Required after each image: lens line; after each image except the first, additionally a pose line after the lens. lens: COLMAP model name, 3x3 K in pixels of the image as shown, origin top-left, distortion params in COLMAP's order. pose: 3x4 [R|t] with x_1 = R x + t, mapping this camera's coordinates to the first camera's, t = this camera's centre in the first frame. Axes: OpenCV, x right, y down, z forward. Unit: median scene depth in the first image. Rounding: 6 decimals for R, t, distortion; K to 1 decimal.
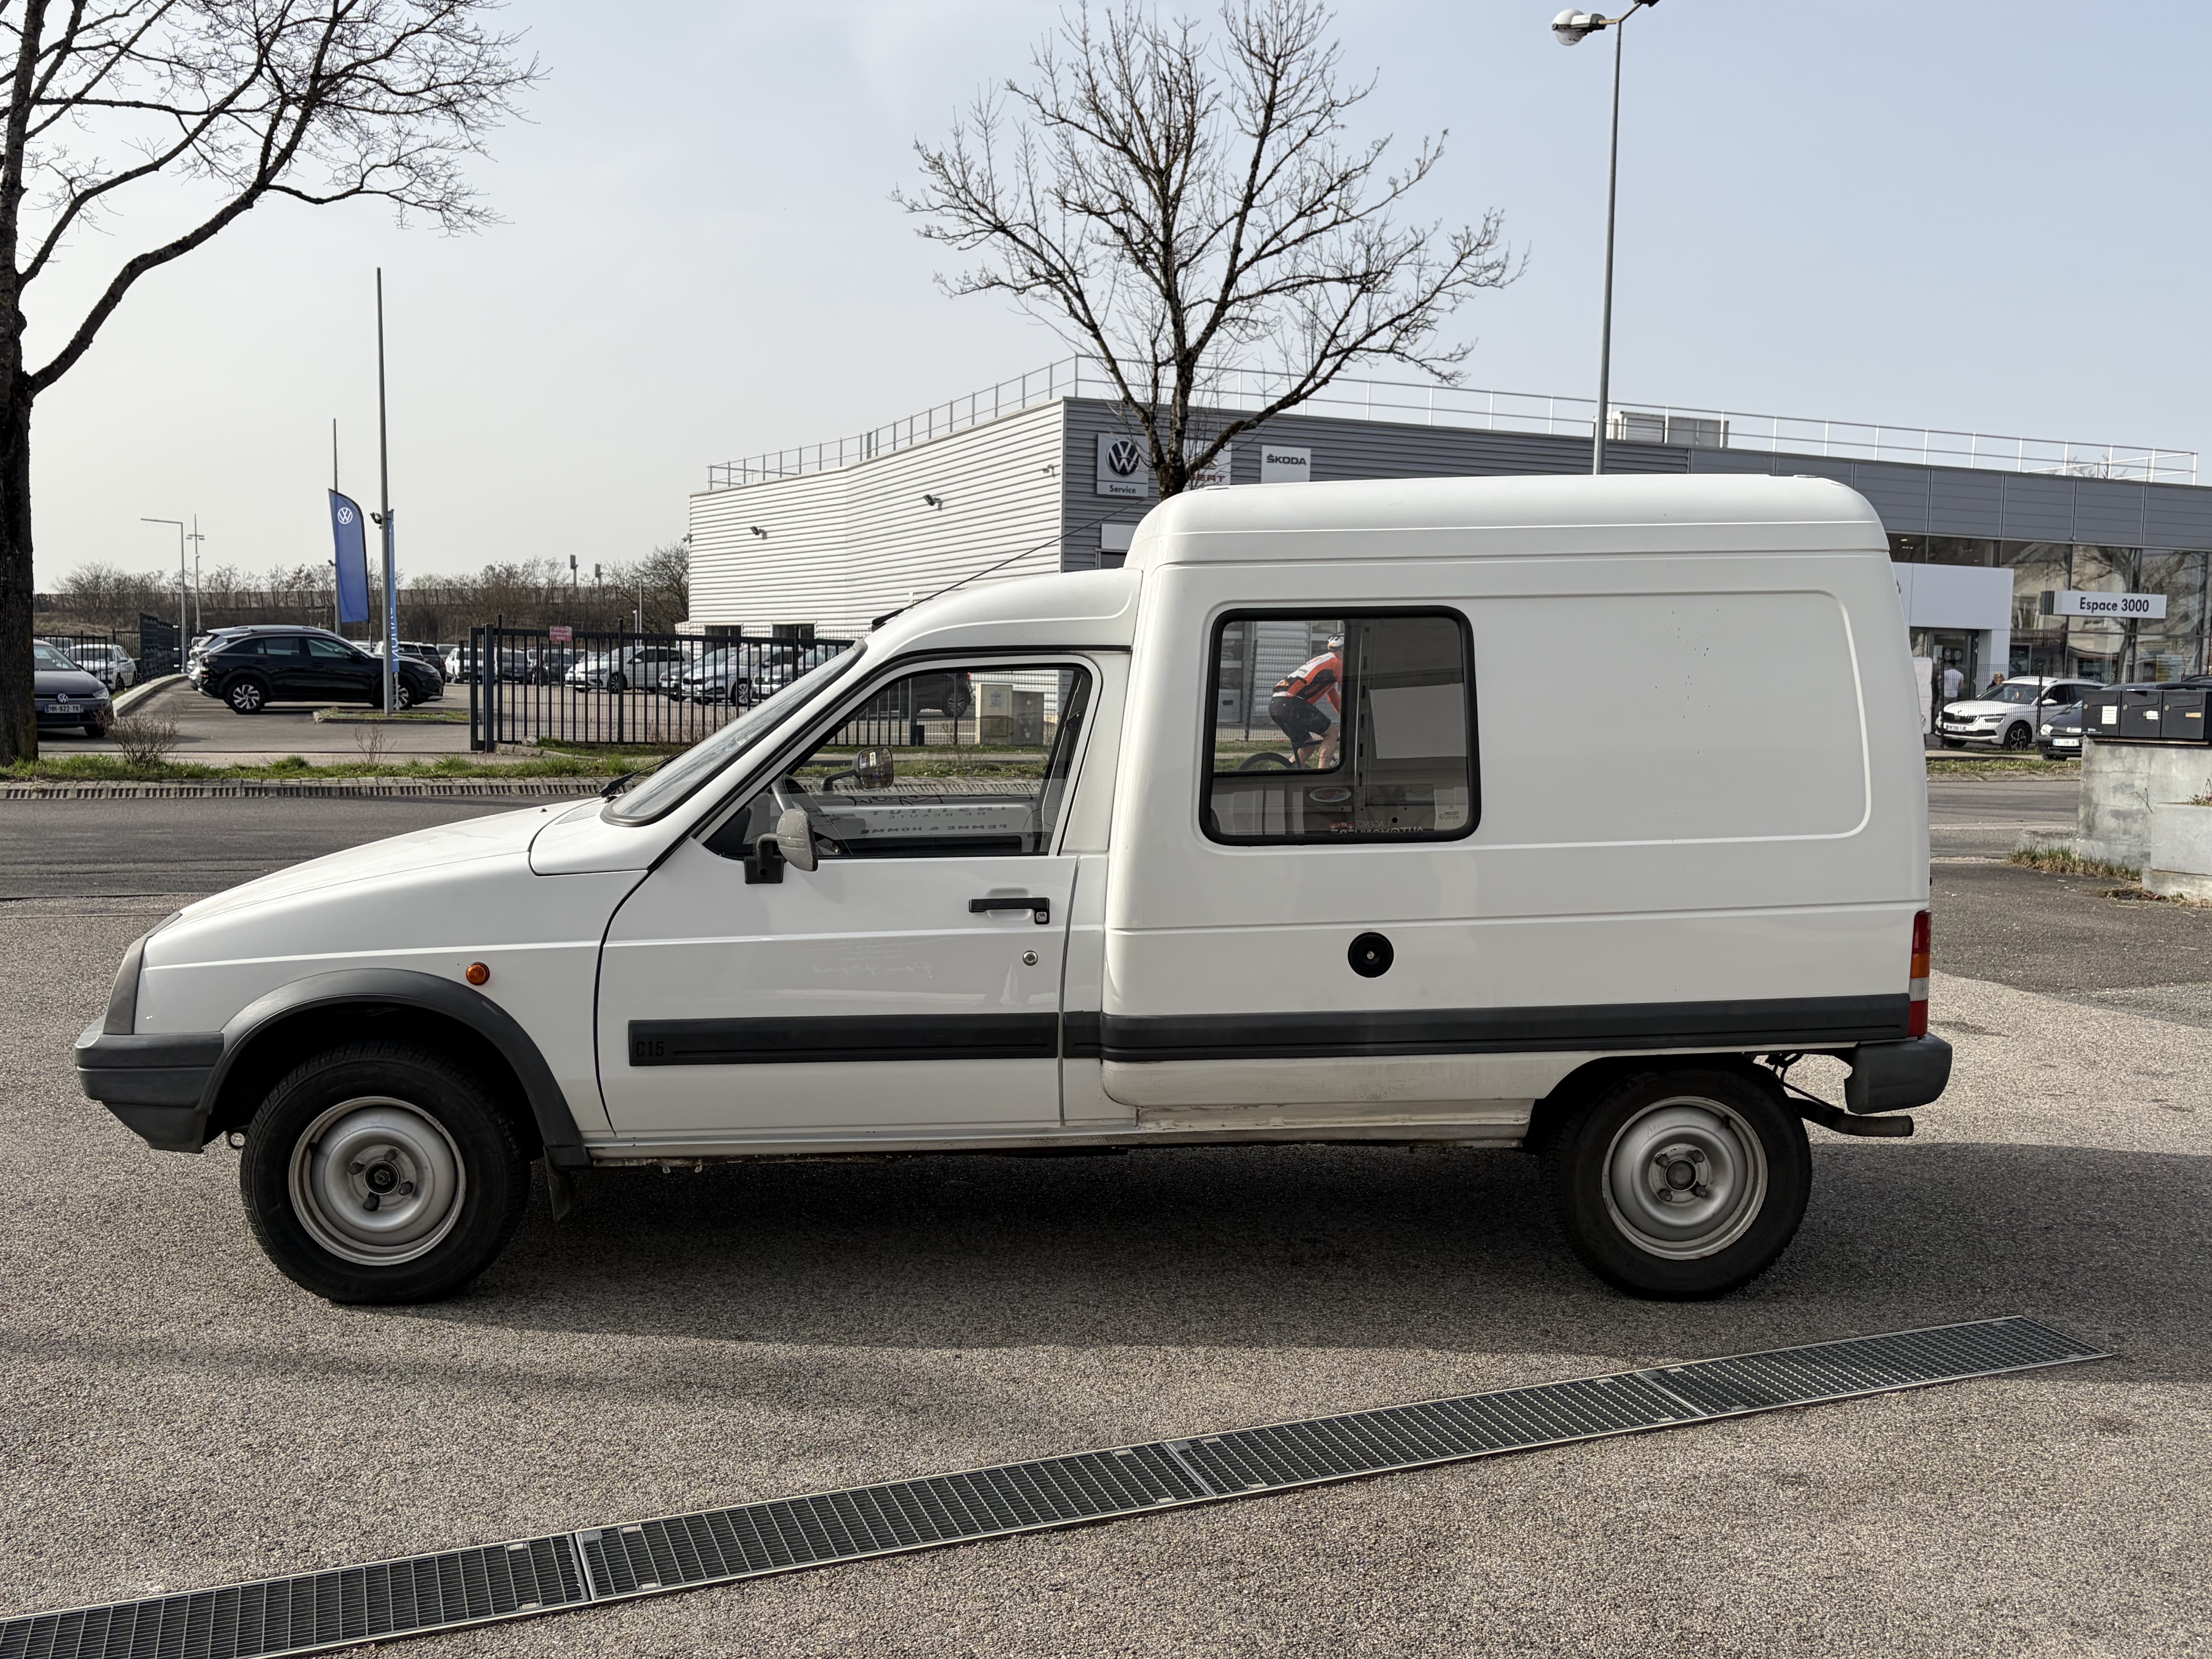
lens RADIAL K [[2020.4, 0, 1106.0], [0, 2020.4, 829.5], [0, 0, 1]] dist [0.005170, -0.001911]
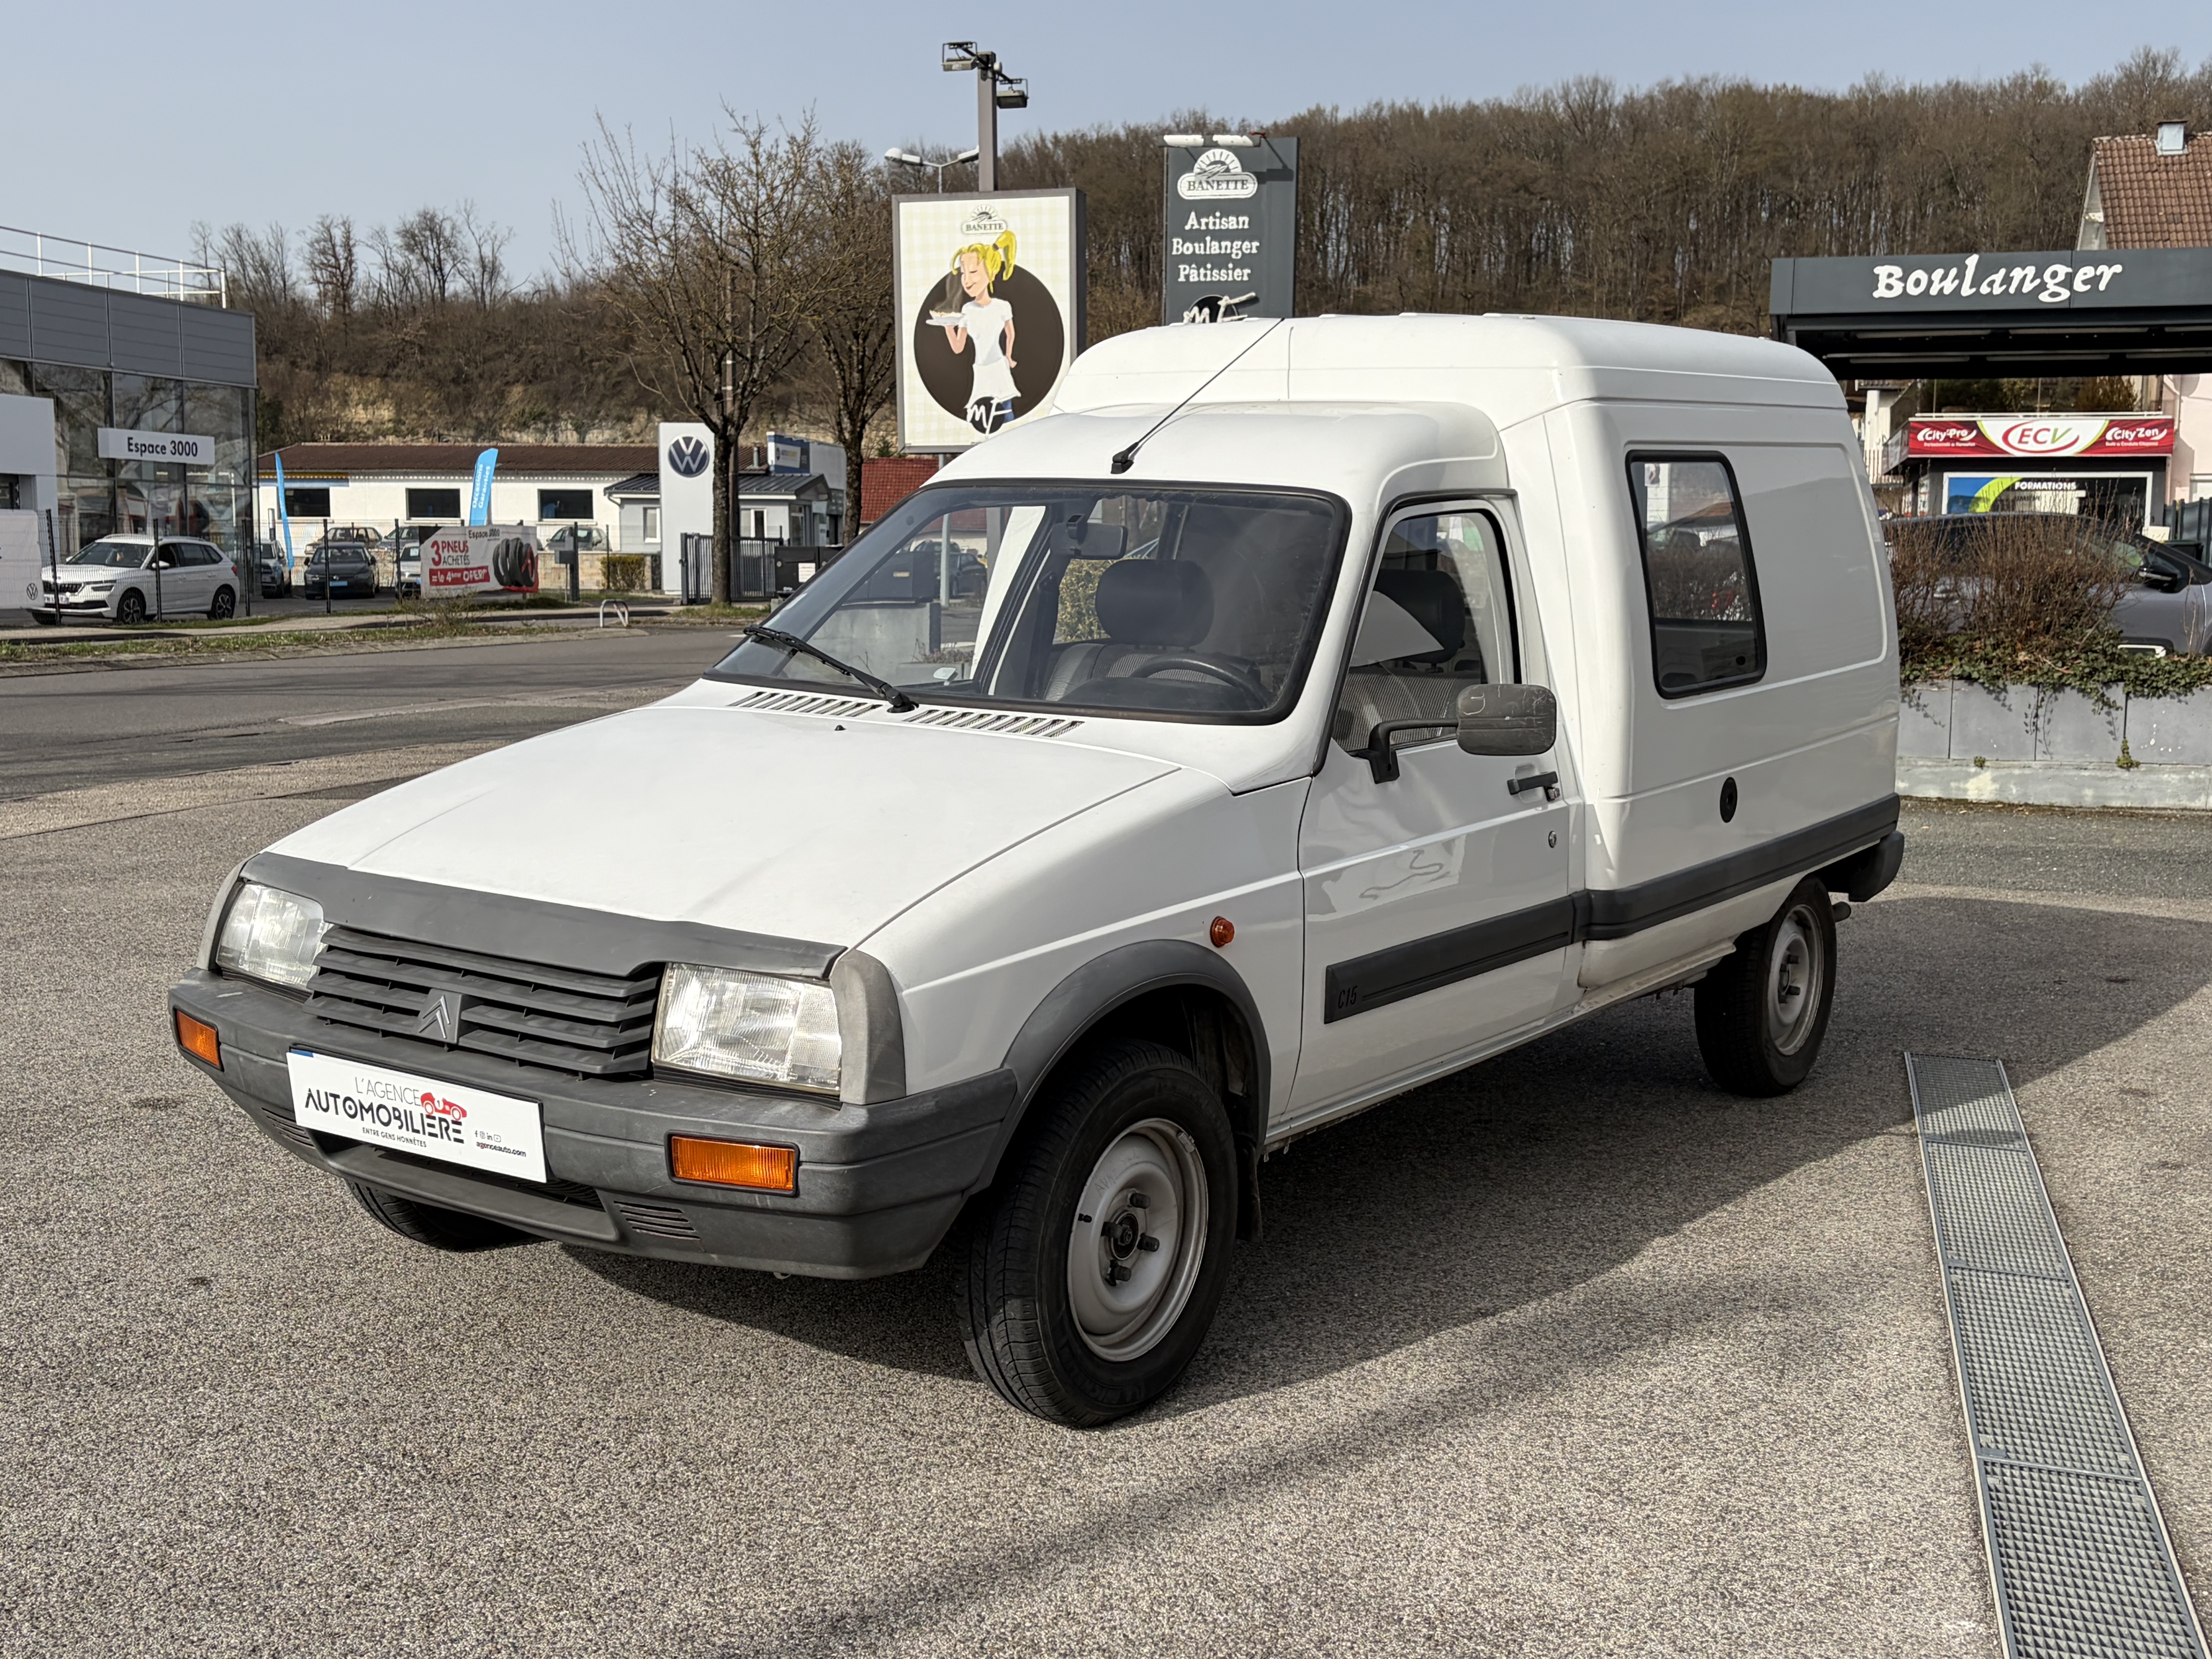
lens RADIAL K [[2559.6, 0, 1104.1], [0, 2559.6, 858.9], [0, 0, 1]] dist [0.019119, 0.006127]
pose [[0.597797, -0.104352, 0.794827, -1.068269], [0.064714, 0.994537, 0.081900, -0.034394], [-0.799031, 0.002476, 0.601284, 0.465226]]
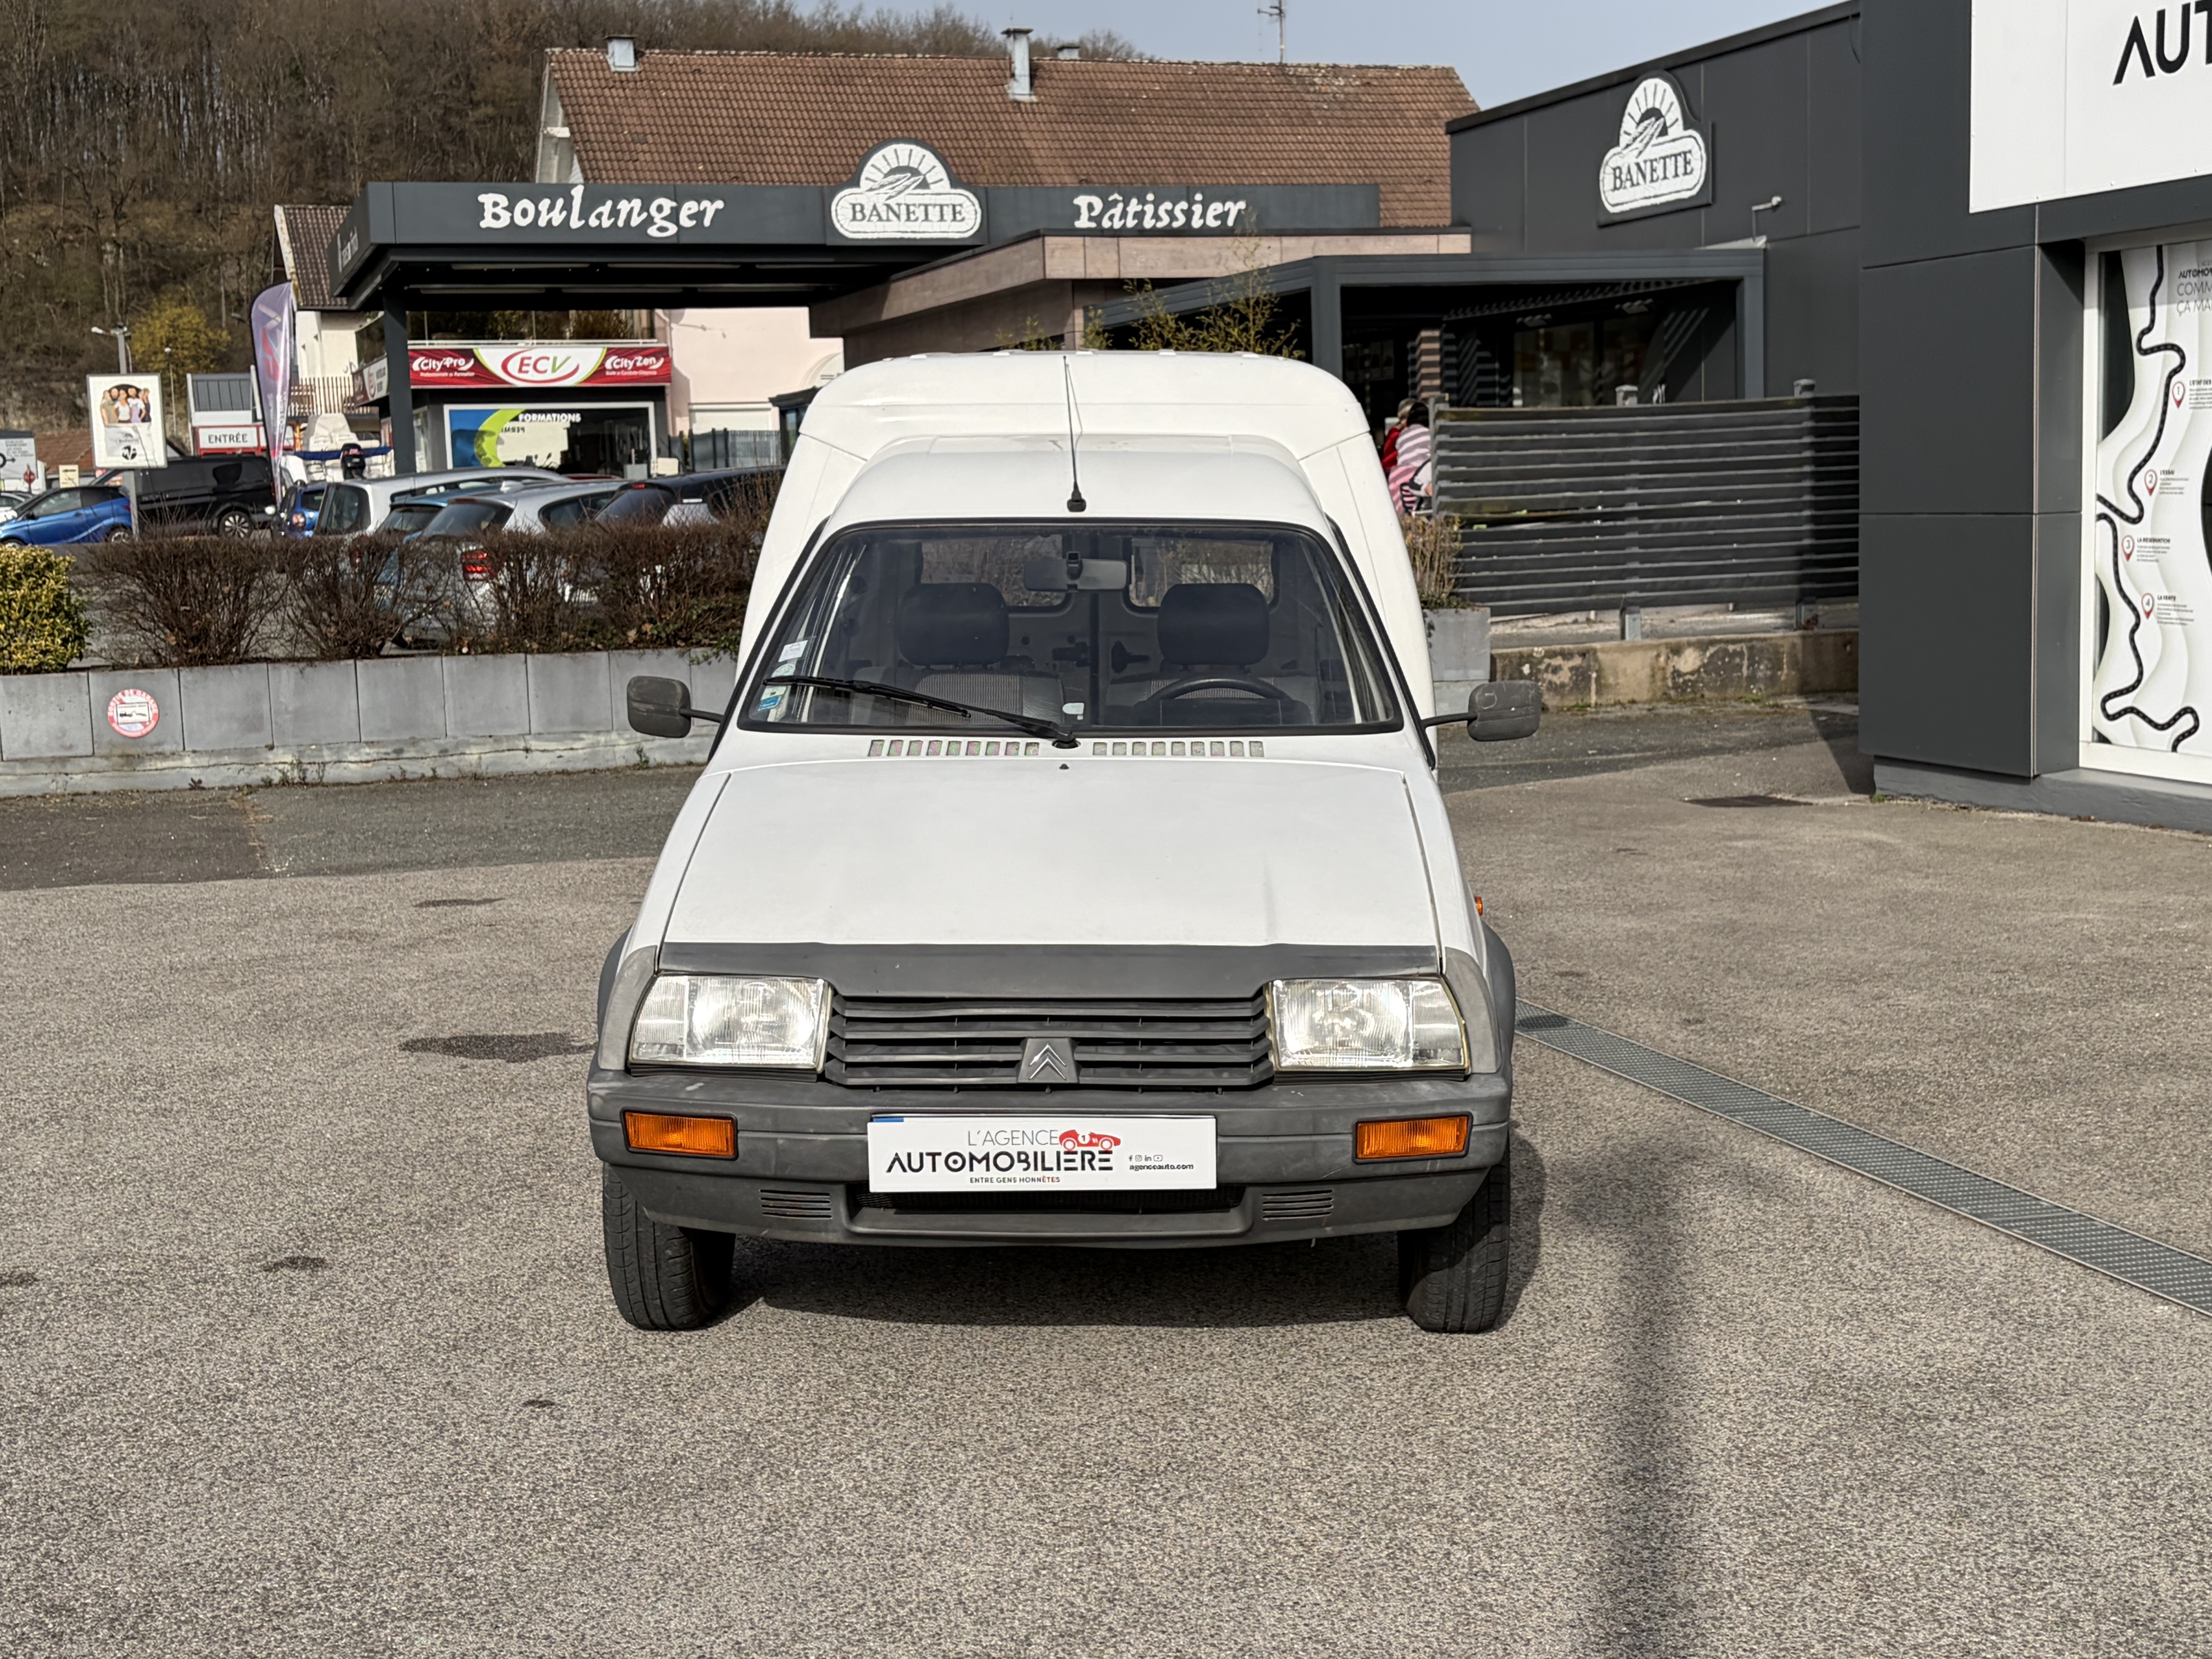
lens RADIAL K [[2924.9, 0, 1106.0], [0, 2924.9, 829.5], [0, 0, 1]] dist [0.157420, -0.555540]
pose [[0.025779, -0.138813, 0.989983, -1.574509], [0.107834, 0.984920, 0.135295, -0.152711], [-0.993835, 0.103266, 0.040359, 1.101637]]
